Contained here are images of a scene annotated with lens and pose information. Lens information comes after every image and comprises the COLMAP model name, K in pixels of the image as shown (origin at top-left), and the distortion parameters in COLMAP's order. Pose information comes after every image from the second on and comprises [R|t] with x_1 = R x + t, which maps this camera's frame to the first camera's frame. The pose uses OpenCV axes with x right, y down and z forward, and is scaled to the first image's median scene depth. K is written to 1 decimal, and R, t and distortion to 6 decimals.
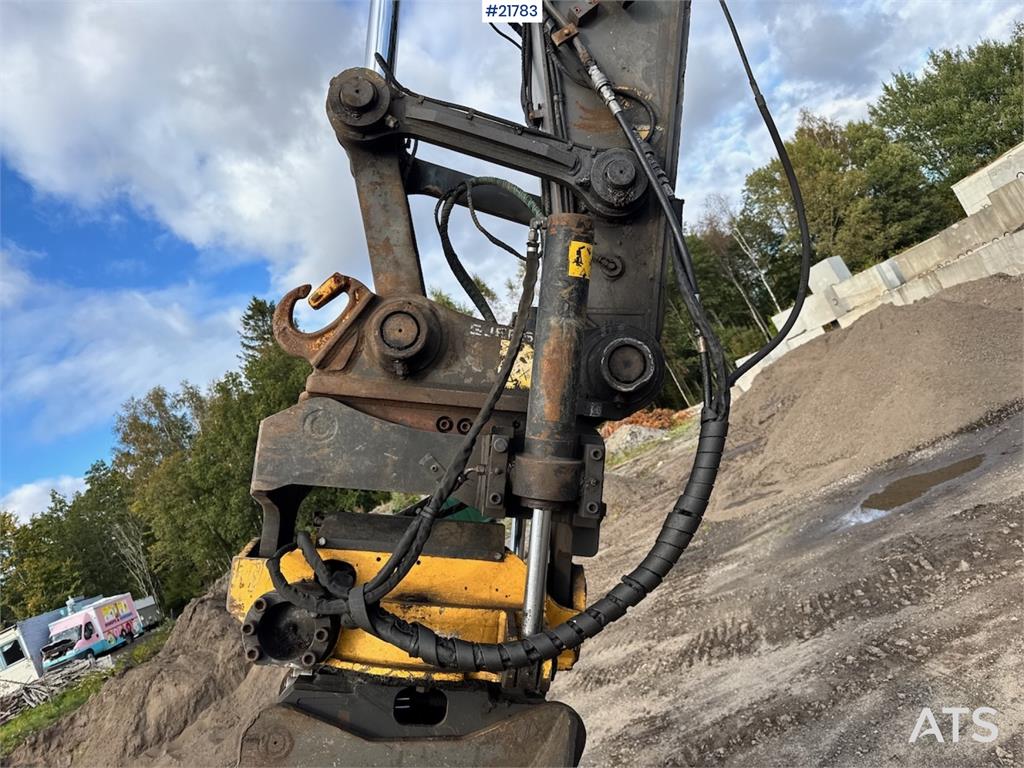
lens RADIAL K [[728.9, 0, 515.9], [0, 728.9, 379.8], [0, 0, 1]] dist [0.023370, -0.031235]
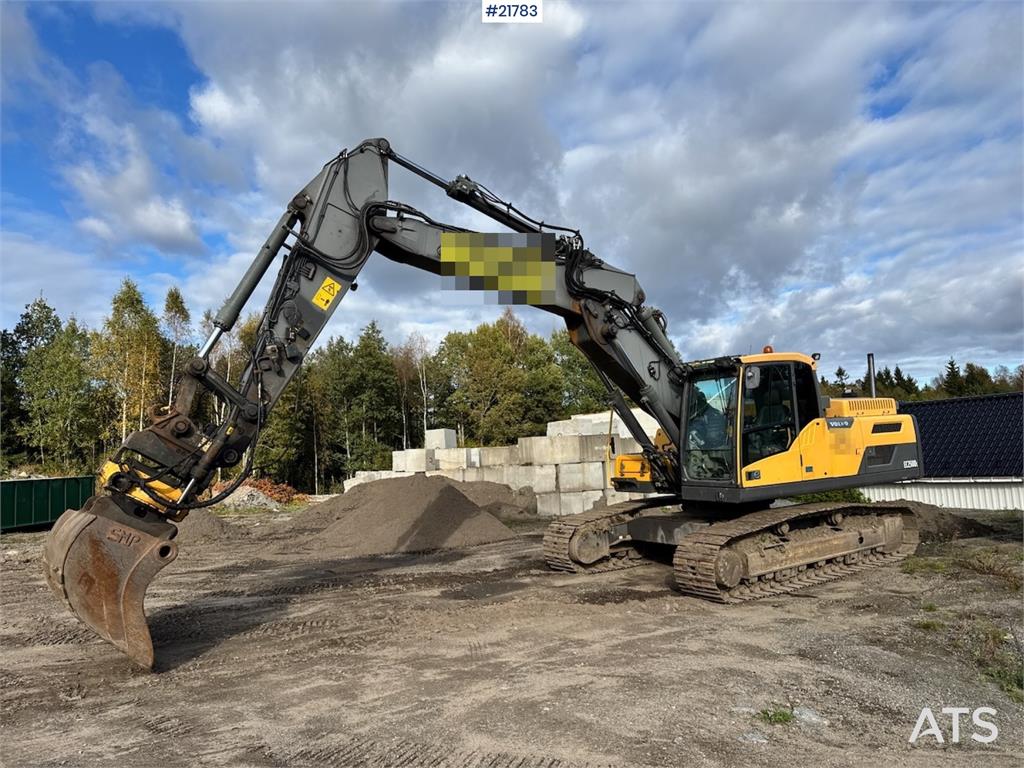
lens RADIAL K [[714.6, 0, 503.4], [0, 714.6, 384.0], [0, 0, 1]] dist [0.097260, -0.121786]
pose [[0.813584, 0.447373, 0.371401, -0.008803], [-0.400077, 0.894226, -0.200743, -0.005361], [-0.421923, 0.014733, 0.906512, -0.101012]]
